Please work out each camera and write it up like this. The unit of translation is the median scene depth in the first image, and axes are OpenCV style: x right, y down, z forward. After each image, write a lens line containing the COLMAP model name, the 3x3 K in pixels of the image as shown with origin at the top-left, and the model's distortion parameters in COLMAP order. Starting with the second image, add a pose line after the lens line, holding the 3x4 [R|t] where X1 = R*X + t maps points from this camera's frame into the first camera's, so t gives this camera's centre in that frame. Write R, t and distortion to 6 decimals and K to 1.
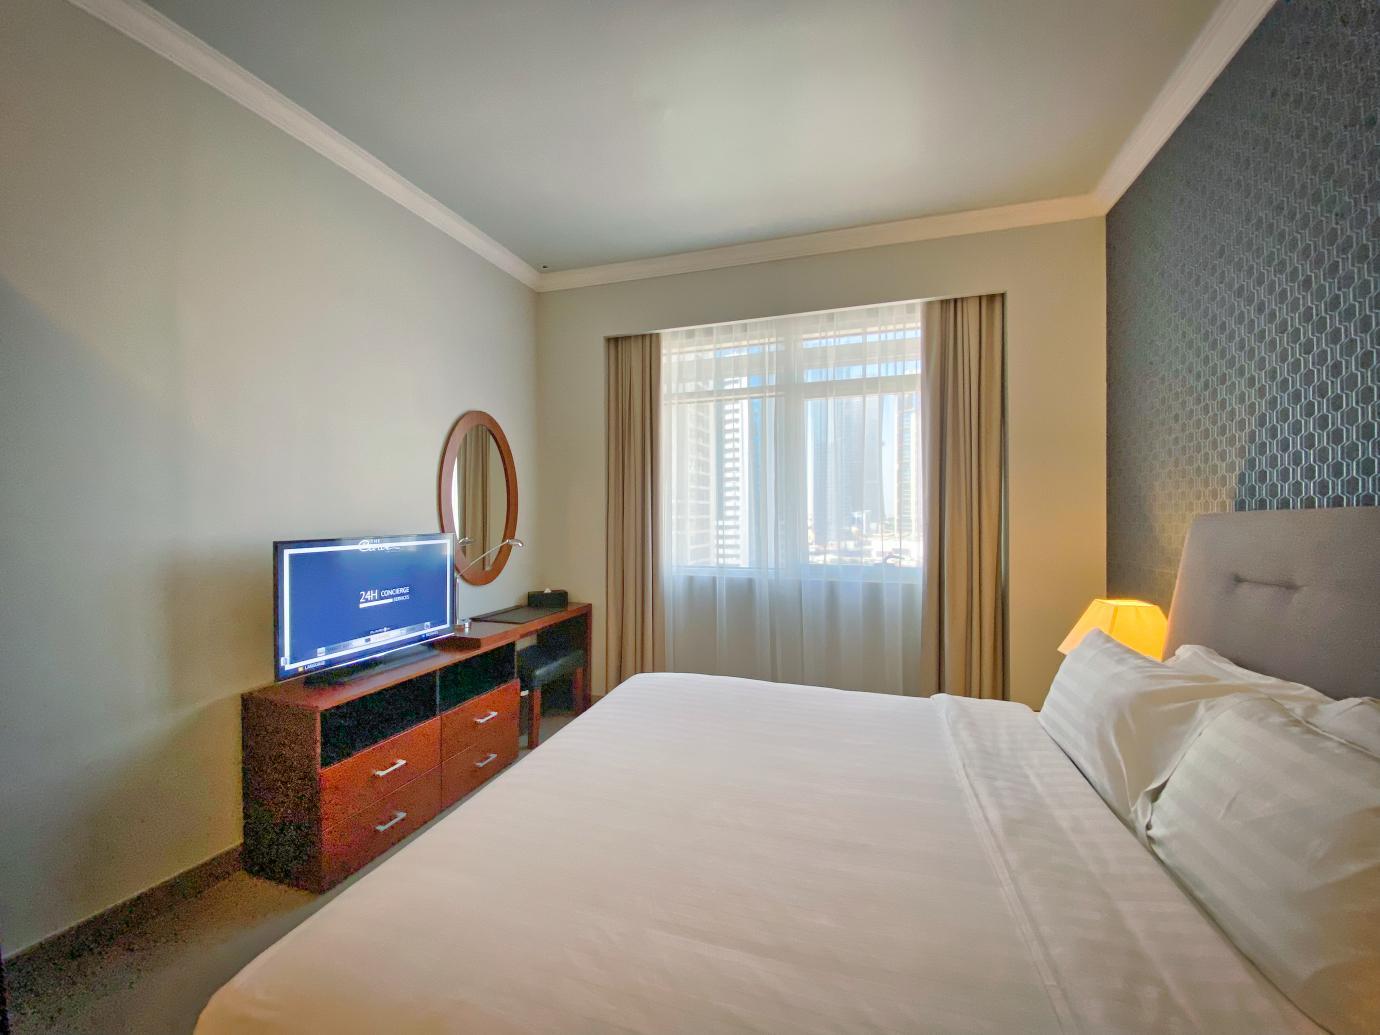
lens RADIAL K [[563.9, 0, 697.5], [0, 563.9, 518.4], [0, 0, 1]] dist [0.032128, -0.023225]
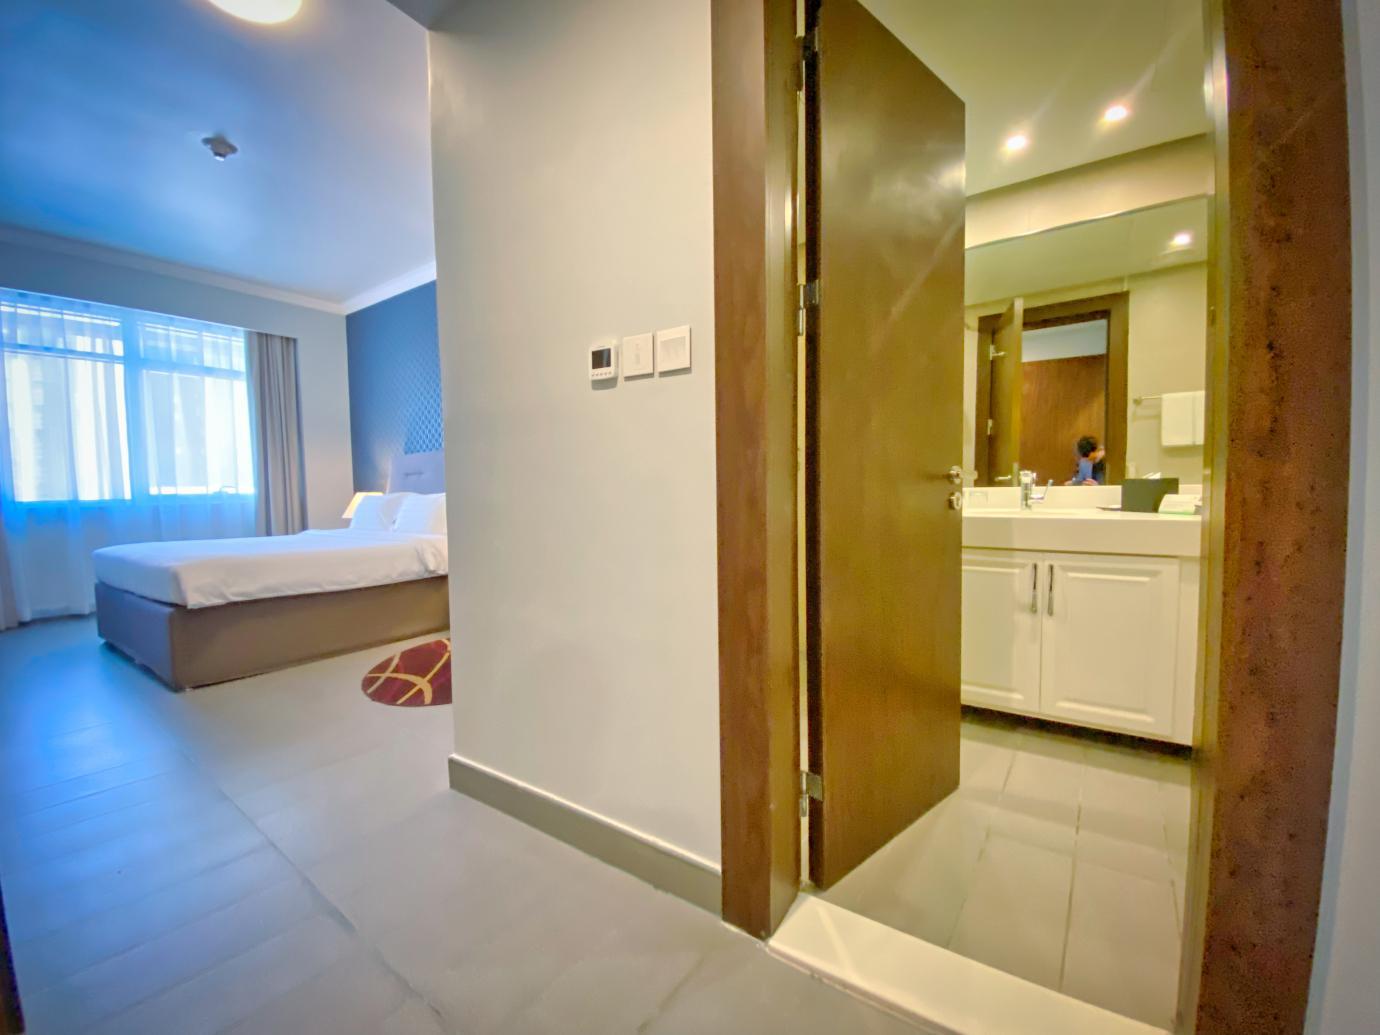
lens RADIAL K [[552.1, 0, 693.1], [0, 552.1, 517.1], [0, 0, 1]] dist [-0.007057, -0.006492]
pose [[0.297500, -0.047569, 0.953536, -0.774371], [0.021936, 0.998835, 0.042985, 0.127700], [-0.954470, 0.008129, 0.298197, -0.731237]]
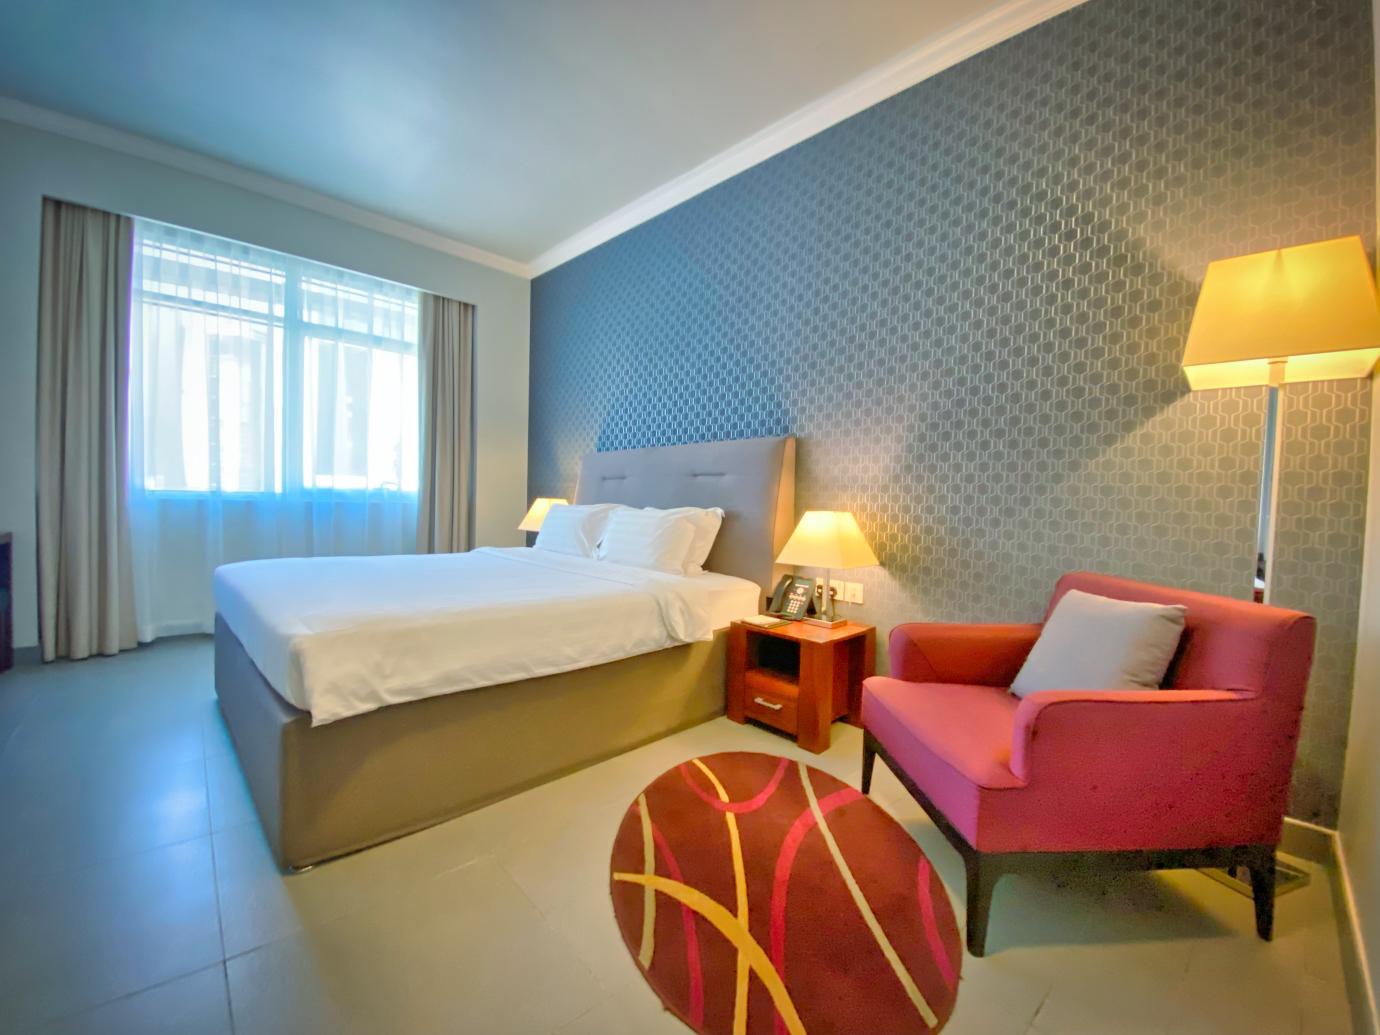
lens RADIAL K [[563.9, 0, 697.5], [0, 563.9, 518.4], [0, 0, 1]] dist [0.032128, -0.023225]
pose [[0.483017, -0.007617, 0.875578, -0.478361], [-0.030884, 0.999192, 0.025730, 0.104335], [-0.875066, -0.039470, 0.482391, -0.249557]]
